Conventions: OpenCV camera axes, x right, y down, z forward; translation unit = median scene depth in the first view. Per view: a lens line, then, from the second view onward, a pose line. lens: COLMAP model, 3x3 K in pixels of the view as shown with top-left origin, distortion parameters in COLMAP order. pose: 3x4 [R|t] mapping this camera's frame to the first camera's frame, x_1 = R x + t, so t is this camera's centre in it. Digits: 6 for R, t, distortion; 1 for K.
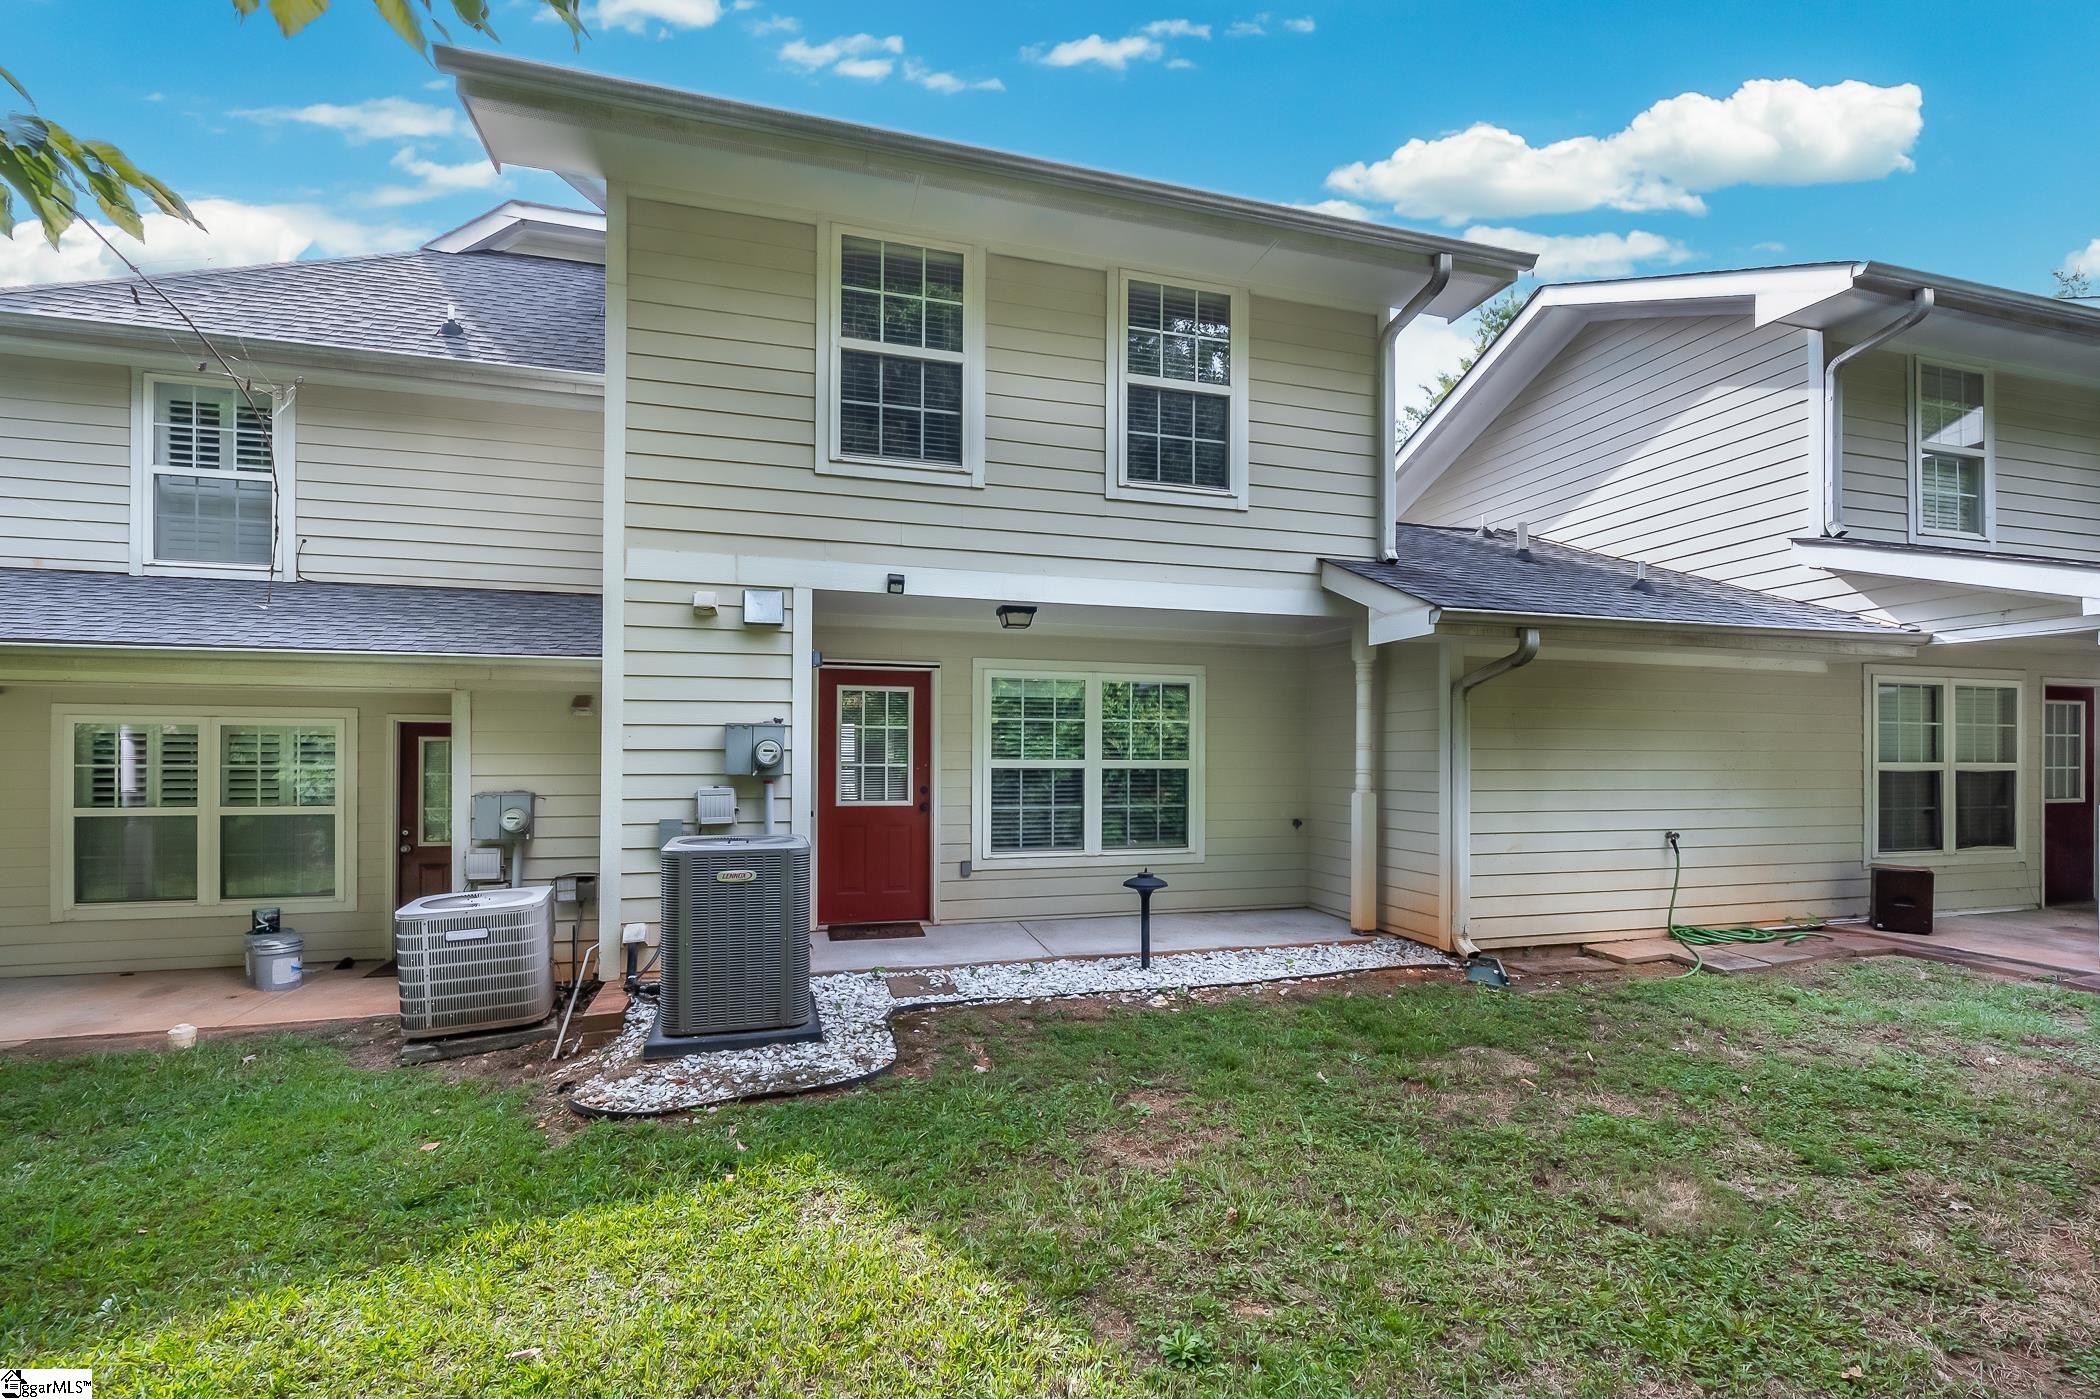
lens RADIAL K [[873.4, 0, 1077.2], [0, 873.4, 750.6], [0, 0, 1]] dist [-0.003809, -0.000291]
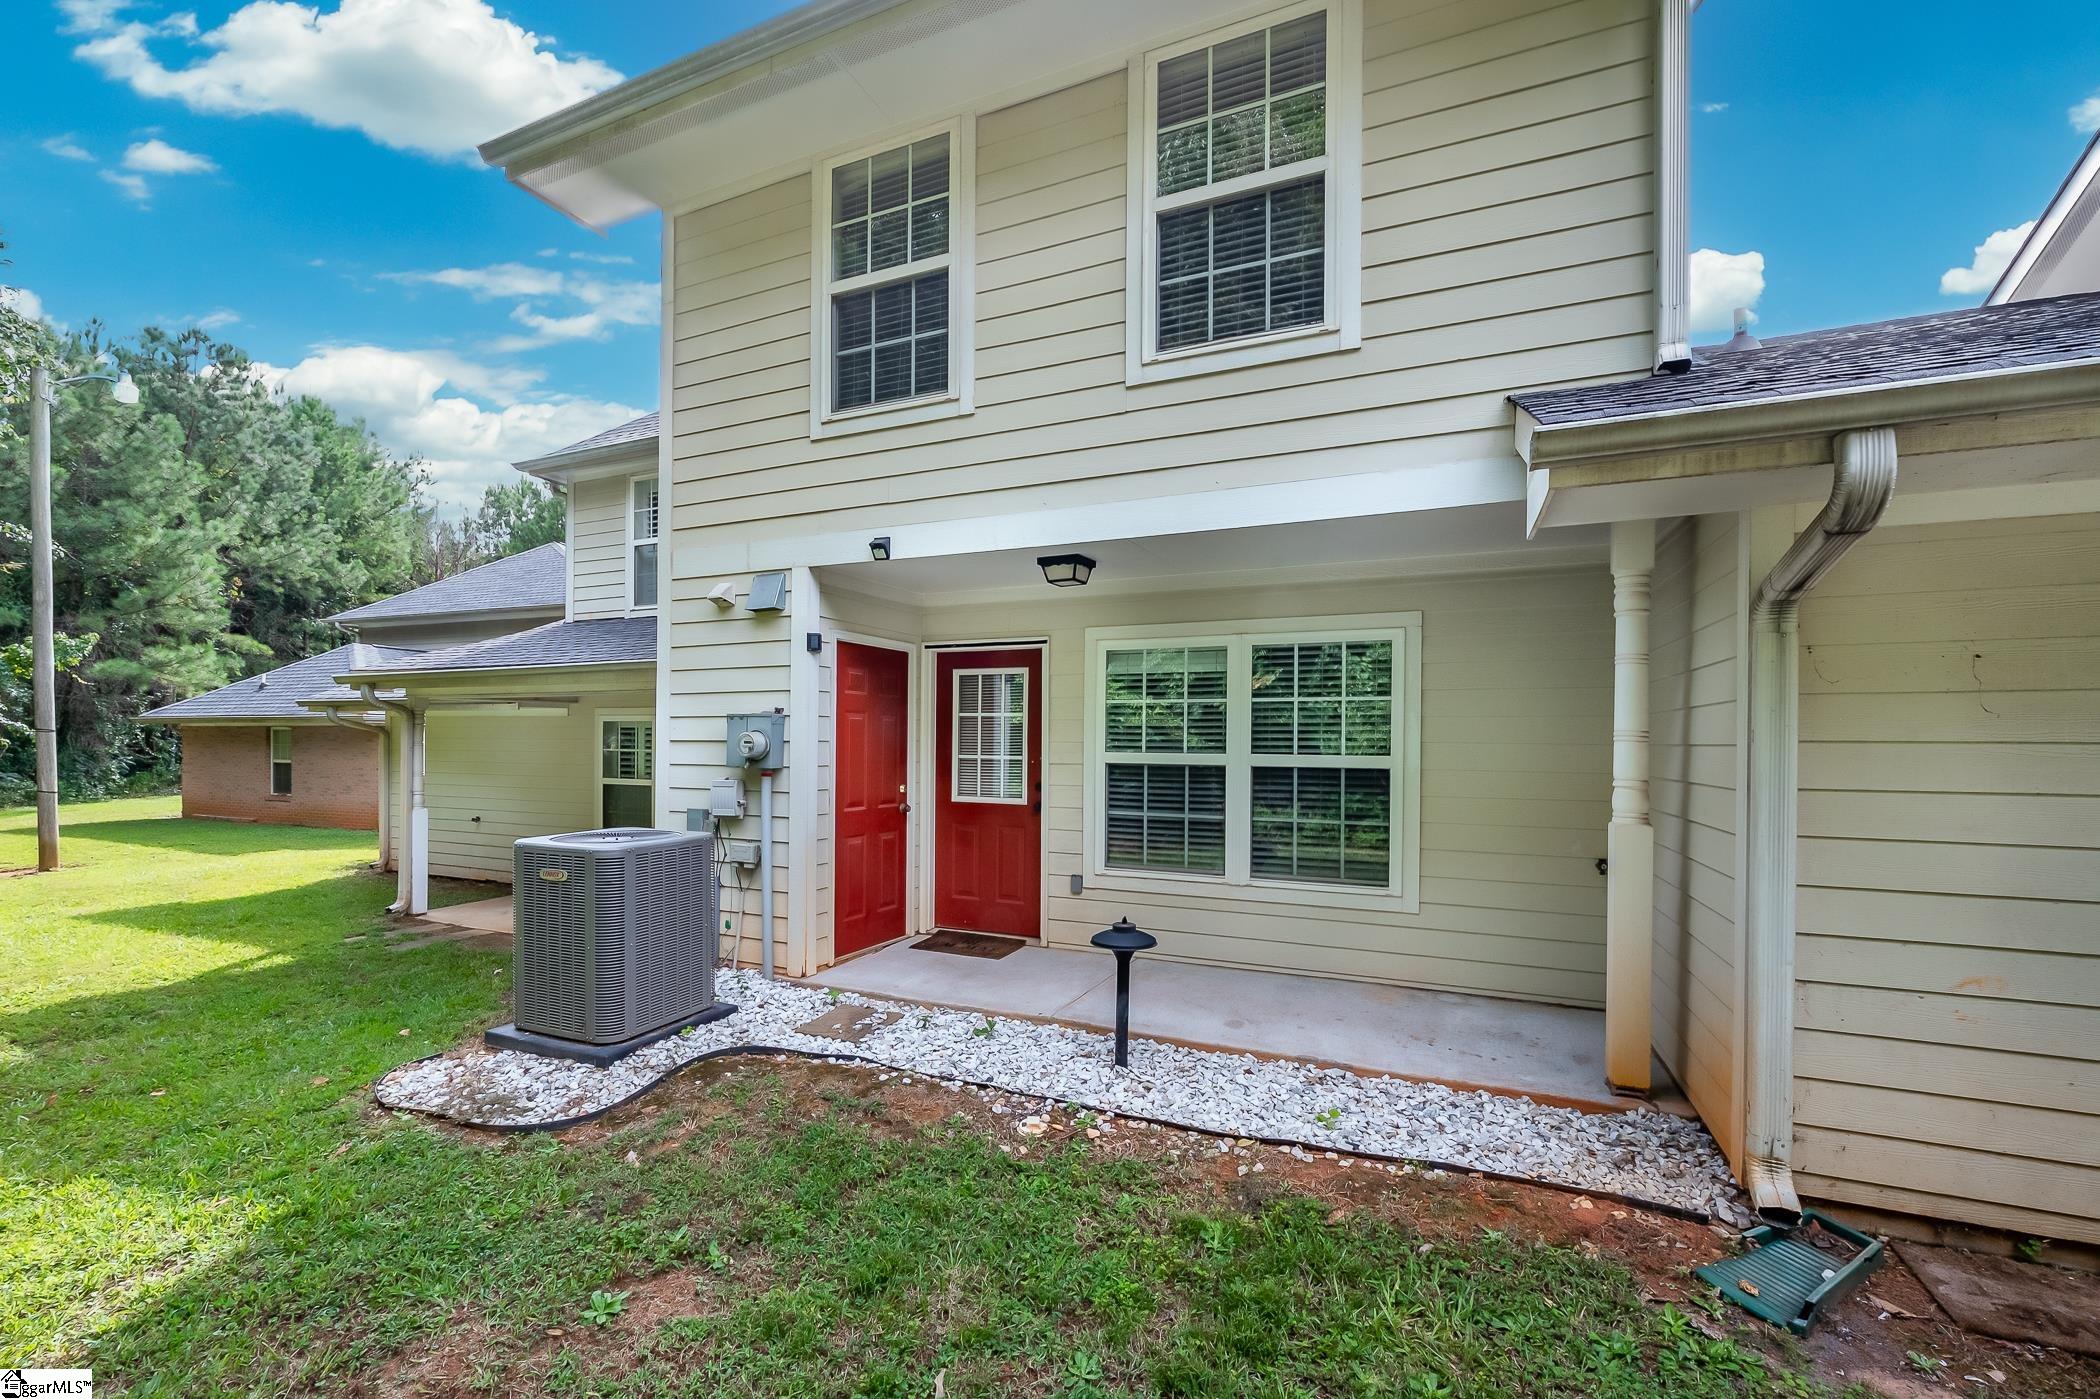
lens RADIAL K [[848.9, 0, 1064.9], [0, 848.9, 738.1], [0, 0, 1]] dist [-0.007360, -0.000267]
pose [[0.772327, 0.000159, -0.635225, 0.452101], [0.001919, 0.999995, 0.002584, -0.005668], [0.635222, -0.003215, 0.772323, 0.455910]]
